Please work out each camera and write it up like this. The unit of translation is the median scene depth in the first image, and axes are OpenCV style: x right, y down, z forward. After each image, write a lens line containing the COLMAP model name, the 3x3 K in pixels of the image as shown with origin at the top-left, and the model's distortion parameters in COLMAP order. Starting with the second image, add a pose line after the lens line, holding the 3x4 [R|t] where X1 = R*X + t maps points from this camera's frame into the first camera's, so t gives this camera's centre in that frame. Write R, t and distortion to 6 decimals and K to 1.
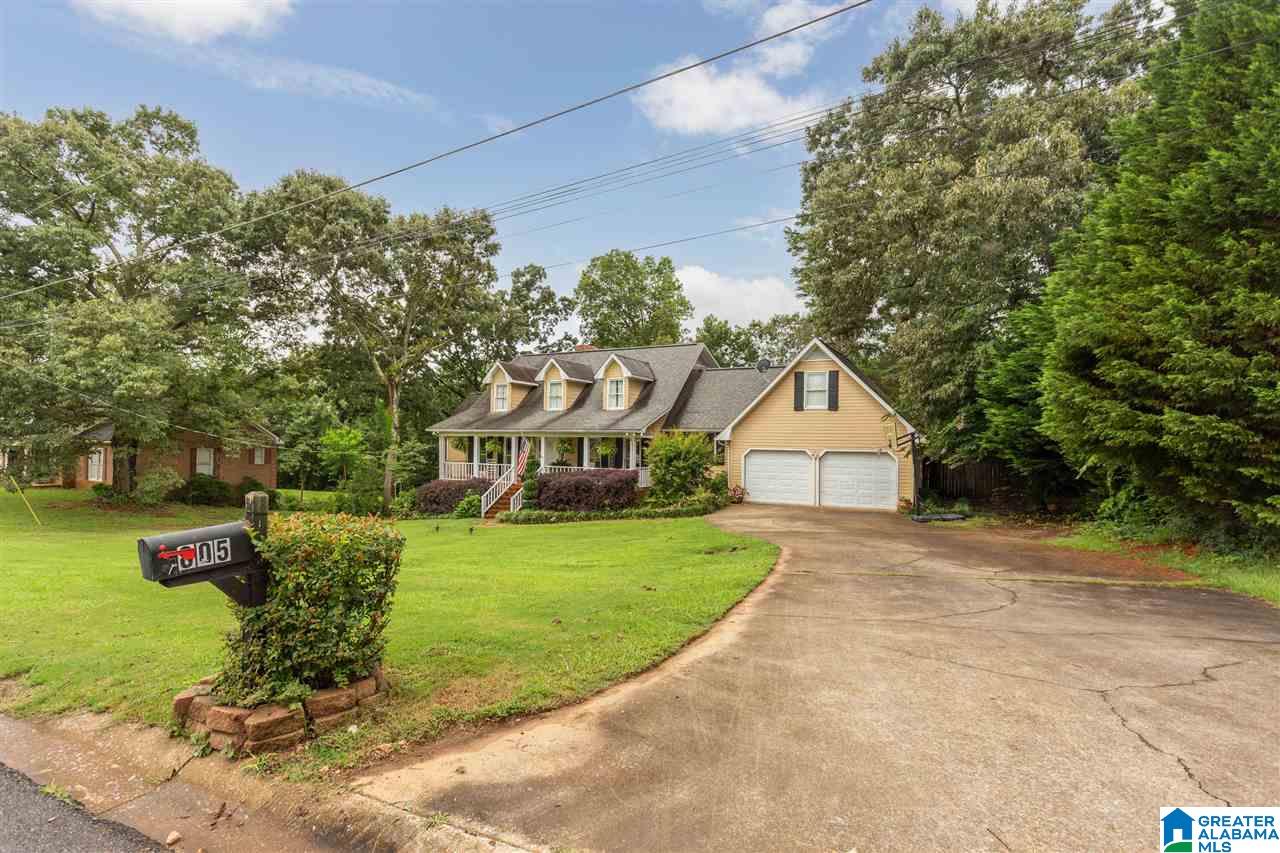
lens RADIAL K [[633.7, 0, 640.0], [0, 633.7, 426.5], [0, 0, 1]] dist [0.003011, 0.000470]
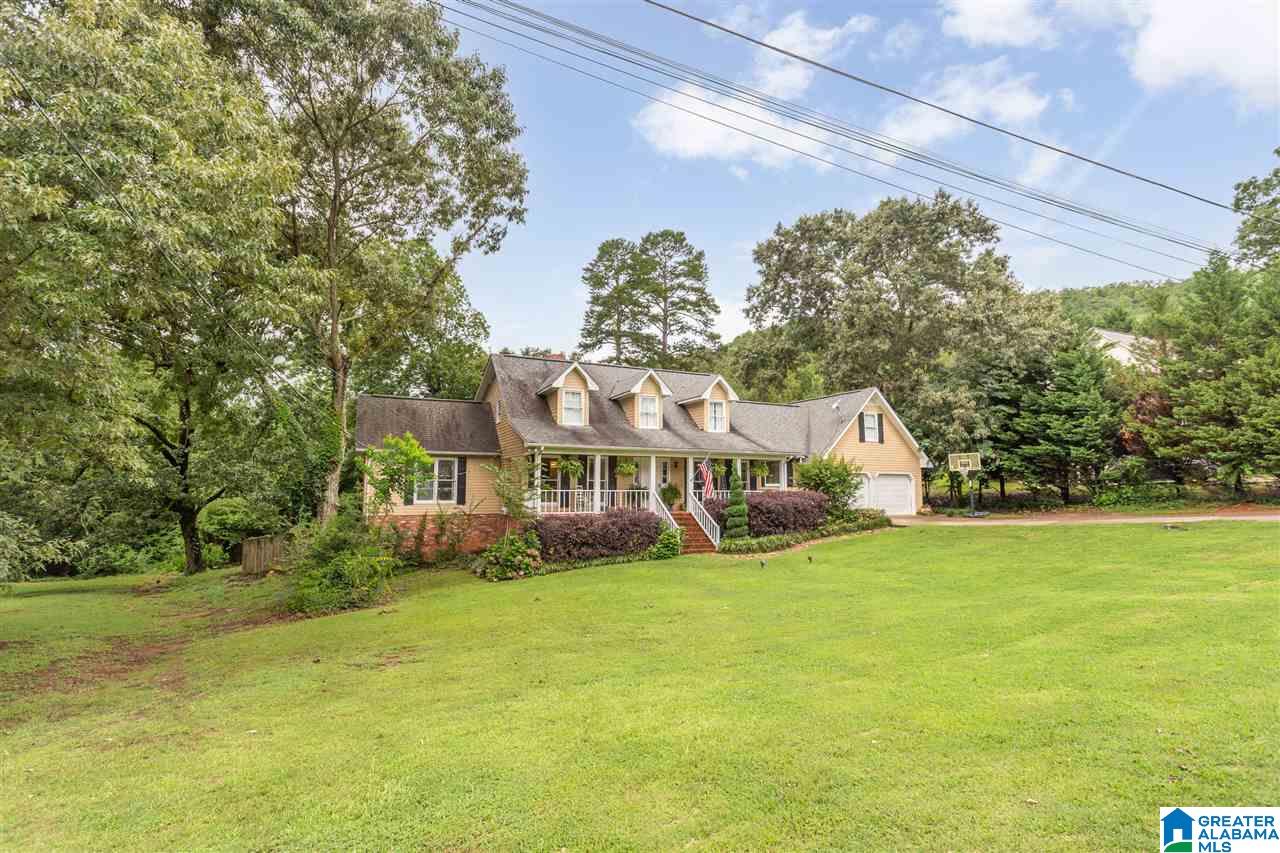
lens RADIAL K [[633.7, 0, 640.0], [0, 633.7, 426.5], [0, 0, 1]] dist [0.003011, 0.000470]
pose [[0.571402, 0.067240, 0.817911, -1.057320], [-0.018773, 0.997448, -0.068885, 0.040157], [-0.820455, 0.024006, 0.571206, 0.622166]]
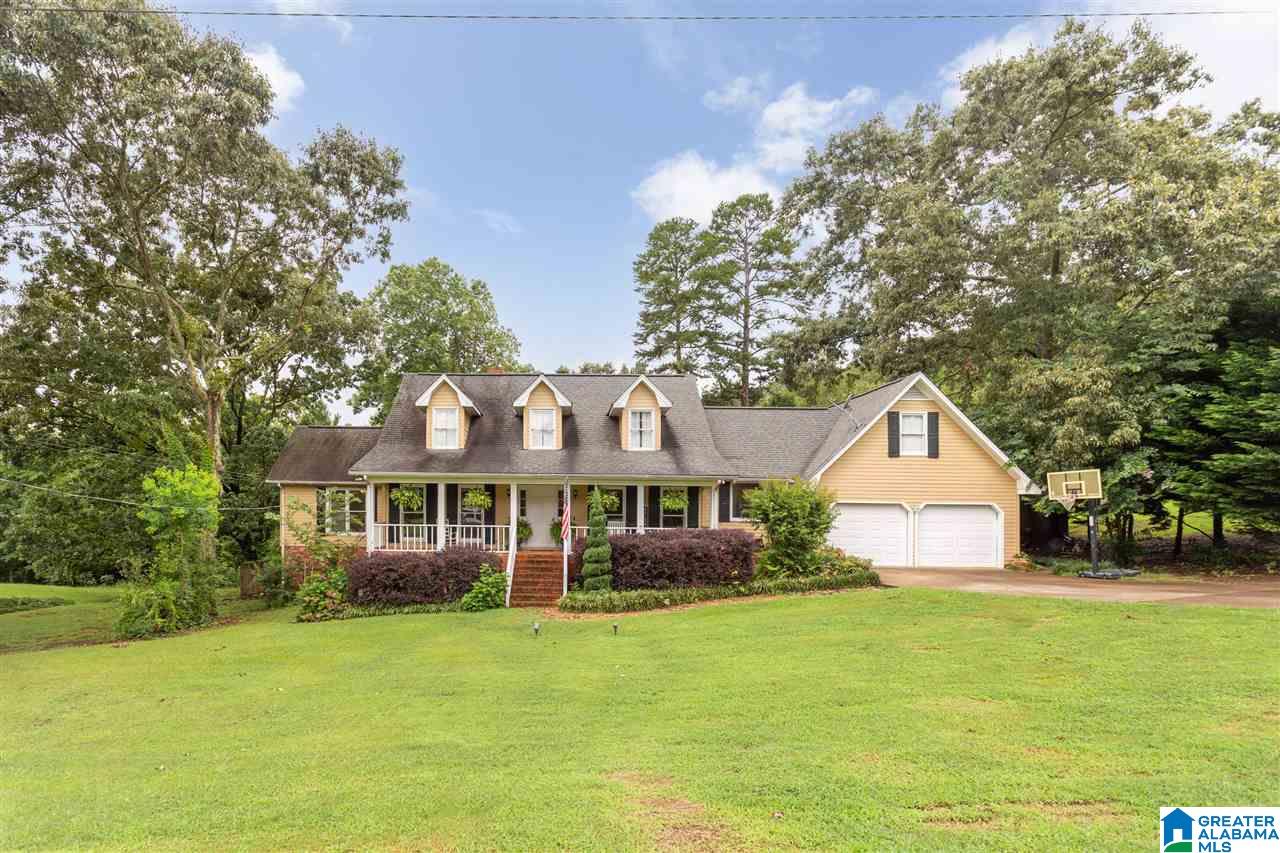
lens RADIAL K [[649.4, 0, 640.5], [0, 649.4, 507.8], [0, 0, 1]] dist [-0.001843, -0.000505]
pose [[0.889140, -0.001046, 0.457634, -0.453664], [-0.012087, 0.999595, 0.025770, 0.024674], [-0.457476, -0.028444, 0.888767, 0.364732]]
